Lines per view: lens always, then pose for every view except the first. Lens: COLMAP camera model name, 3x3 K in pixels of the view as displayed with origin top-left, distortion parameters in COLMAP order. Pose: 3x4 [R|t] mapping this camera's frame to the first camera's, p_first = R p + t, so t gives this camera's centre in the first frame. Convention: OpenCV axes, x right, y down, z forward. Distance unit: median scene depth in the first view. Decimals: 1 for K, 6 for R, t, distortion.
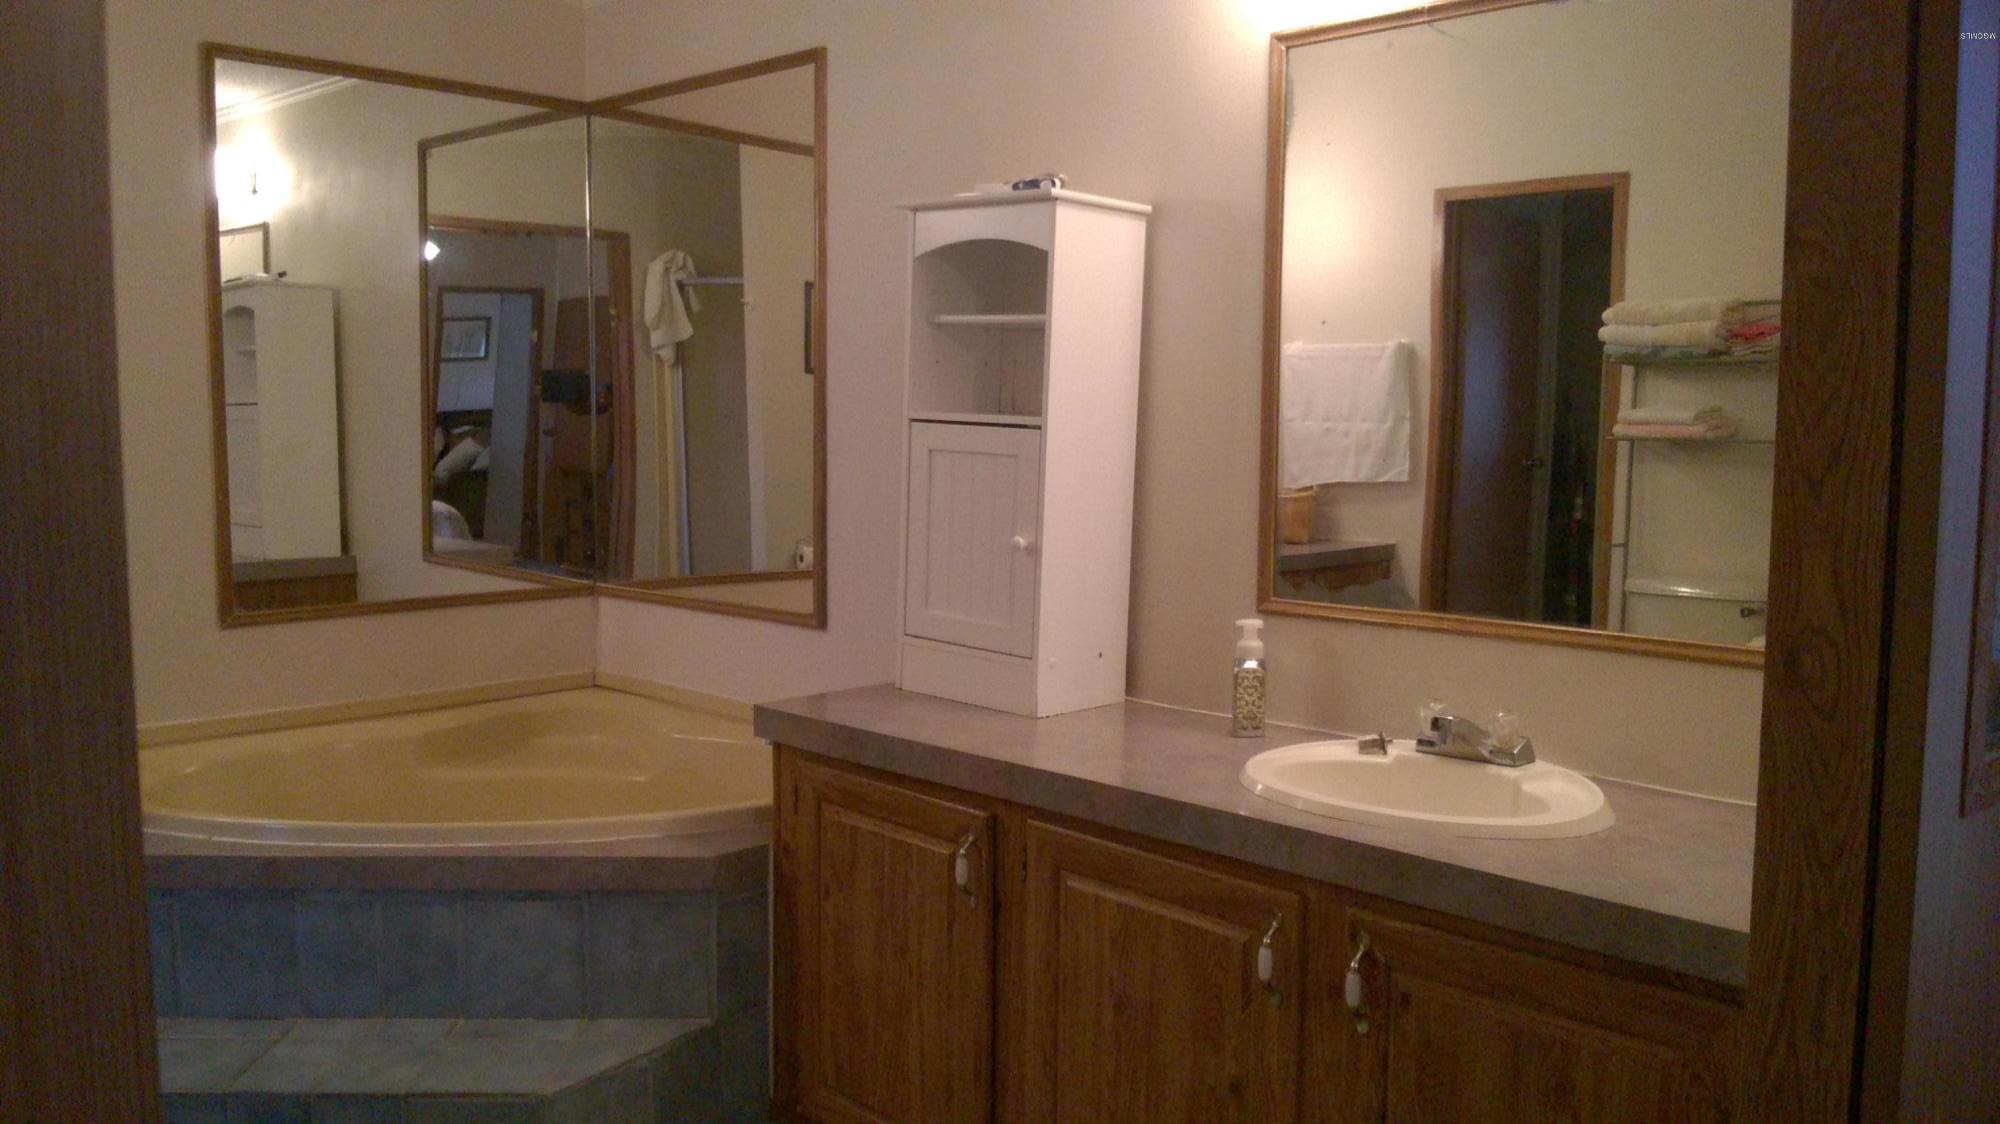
lens RADIAL K [[1539.1, 0, 1000.0], [0, 1539.1, 562.0], [0, 0, 1]] dist [0.003545, -0.039373]
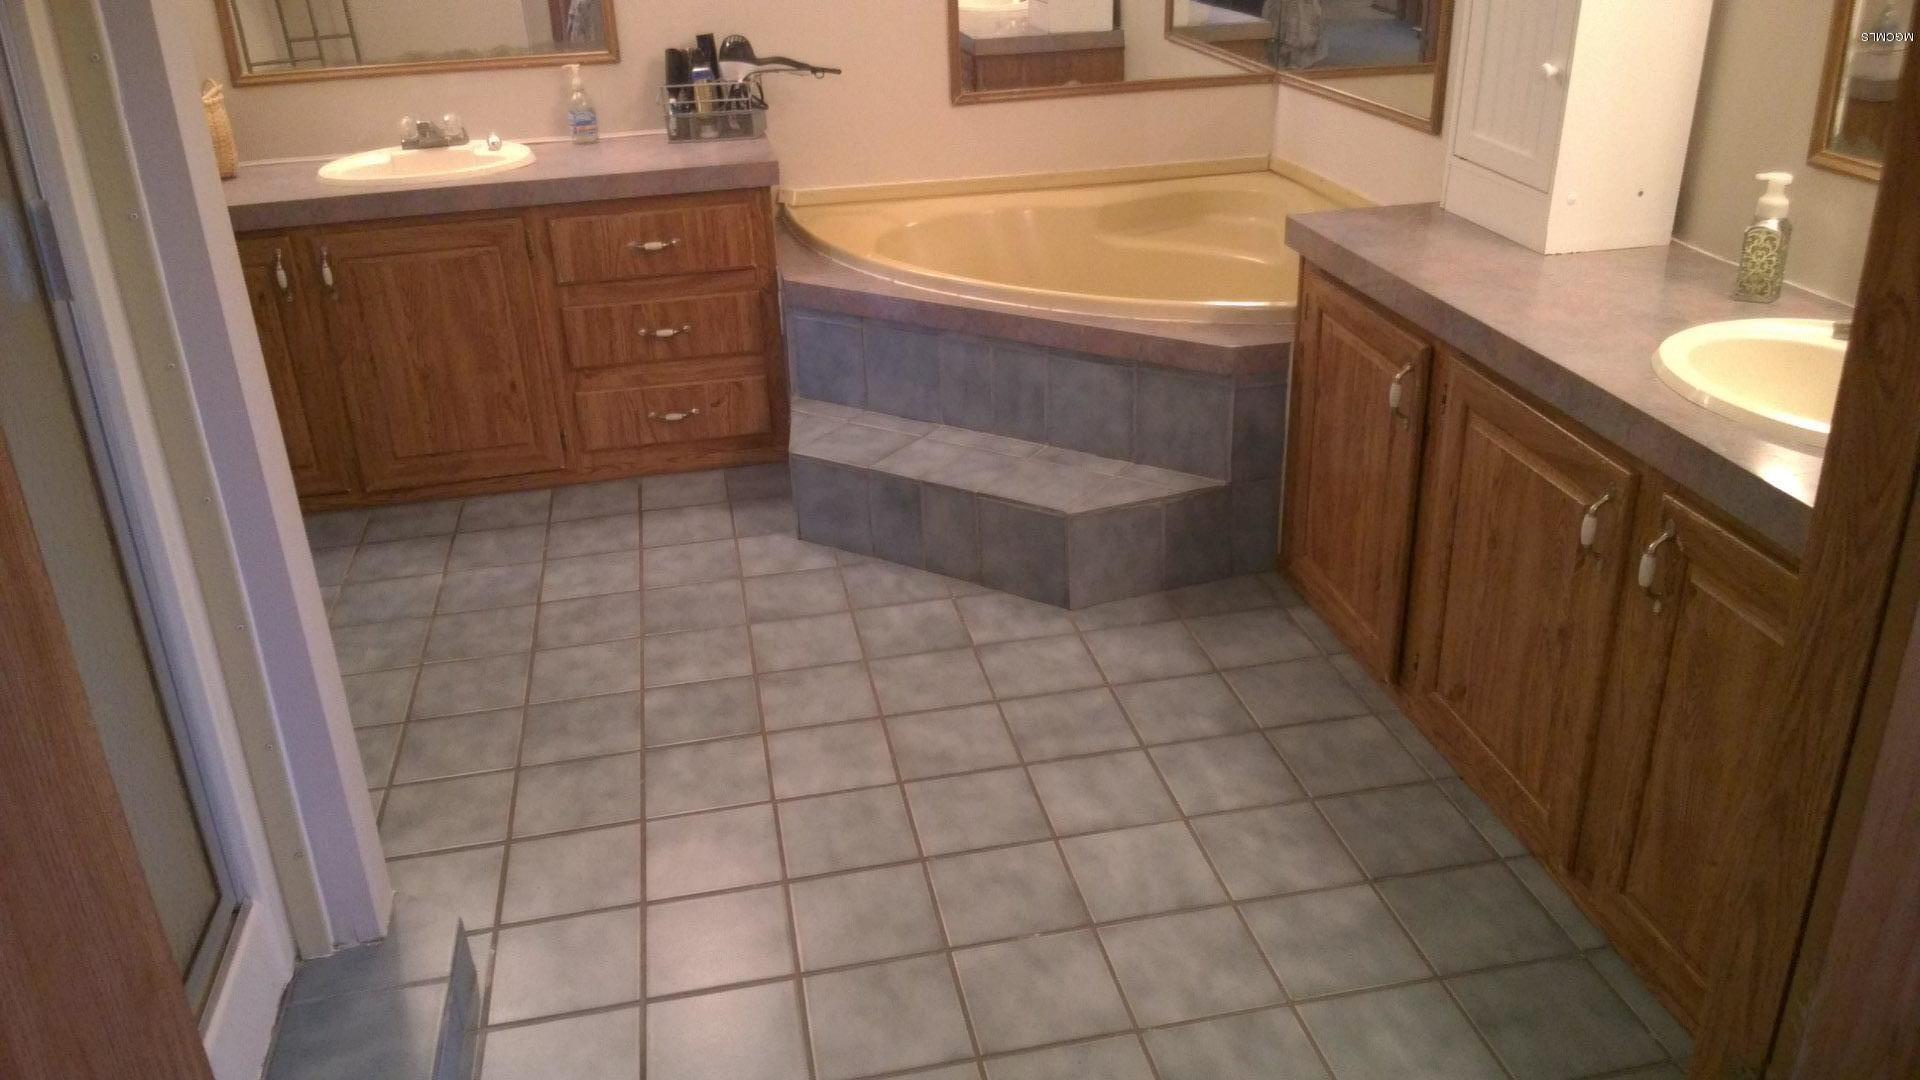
lens RADIAL K [[1470.9, 0, 960.0], [0, 1470.9, 540.0], [0, 0, 1]] dist [0.072398, -0.164664]
pose [[0.820794, 0.207617, -0.532159, 0.262942], [-0.012491, 0.937911, 0.346651, -0.053567], [0.571088, -0.277882, 0.772425, -0.010389]]
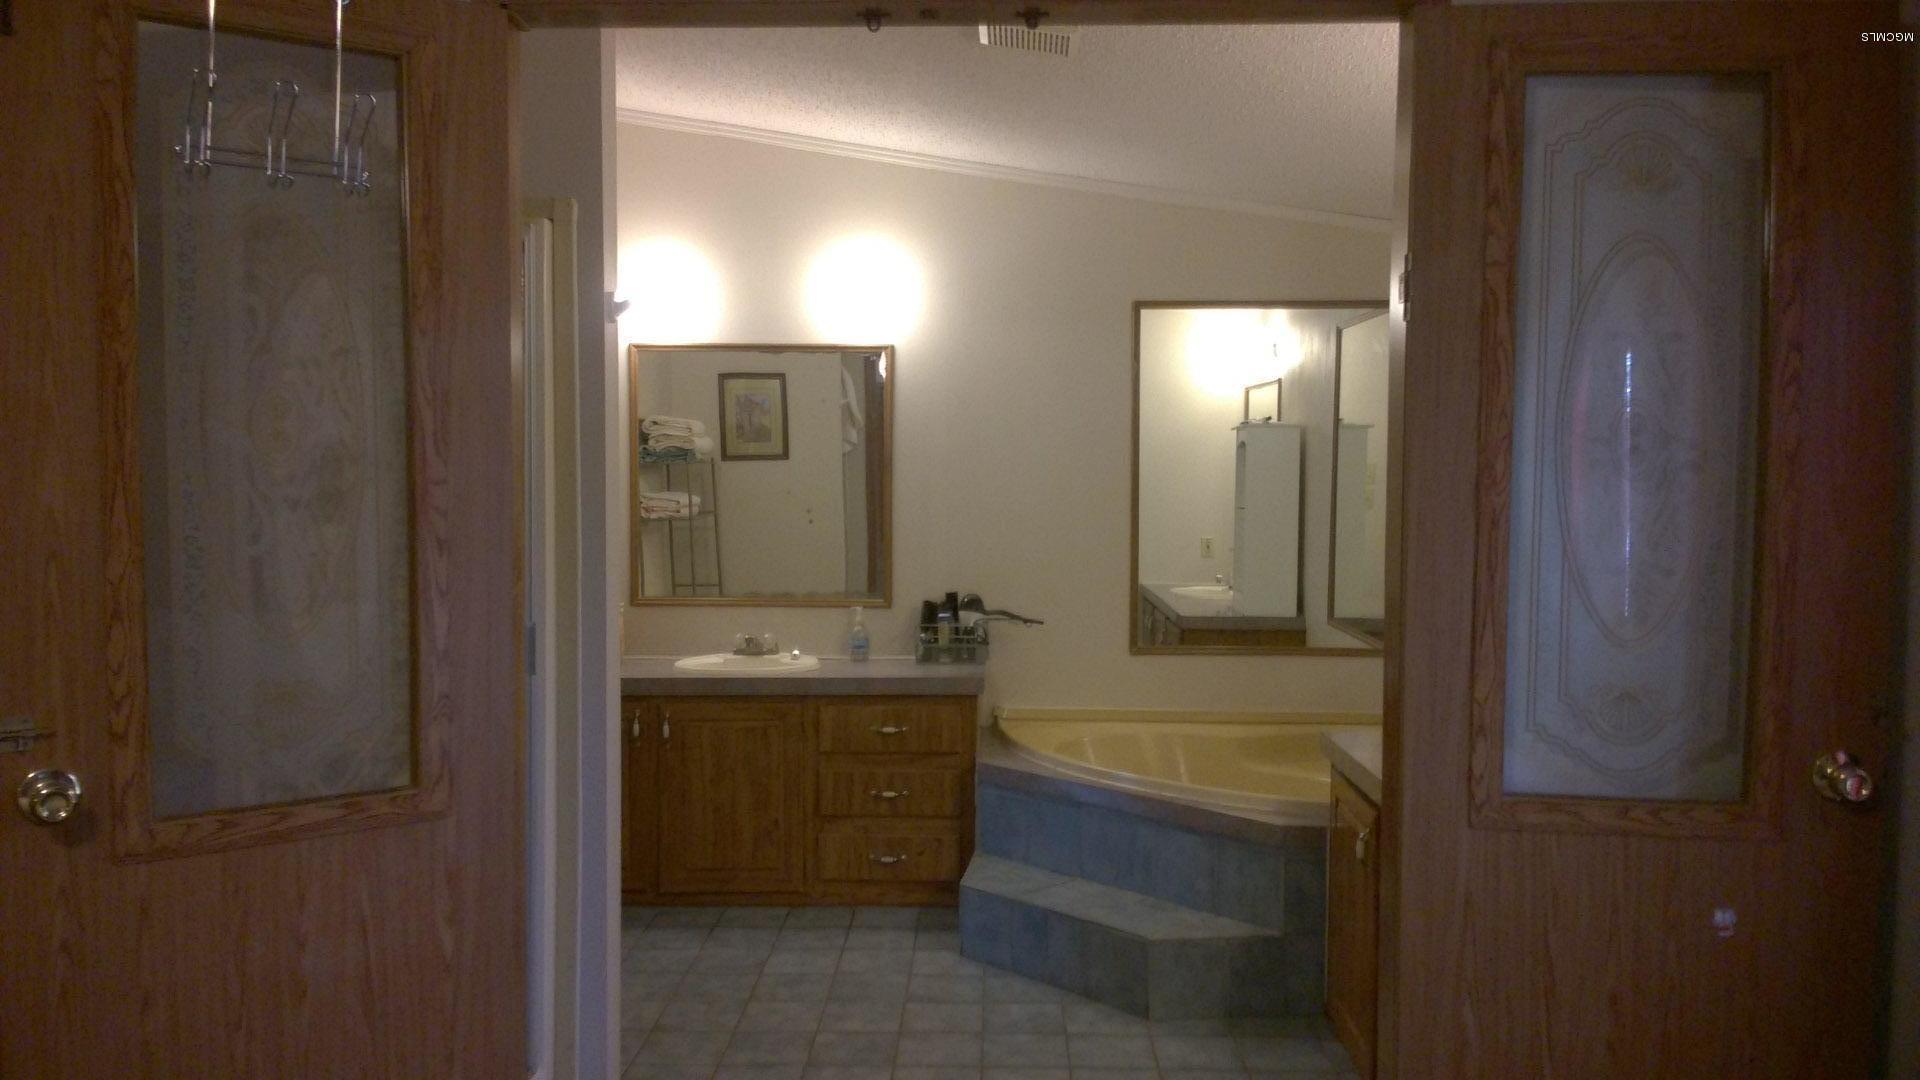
lens RADIAL K [[1470.9, 0, 960.0], [0, 1470.9, 540.0], [0, 0, 1]] dist [0.072398, -0.164664]
pose [[0.676149, 0.029953, -0.736156, 0.679049], [-0.070970, 0.997175, -0.024612, -0.034499], [0.733339, 0.068886, 0.676364, -0.260670]]
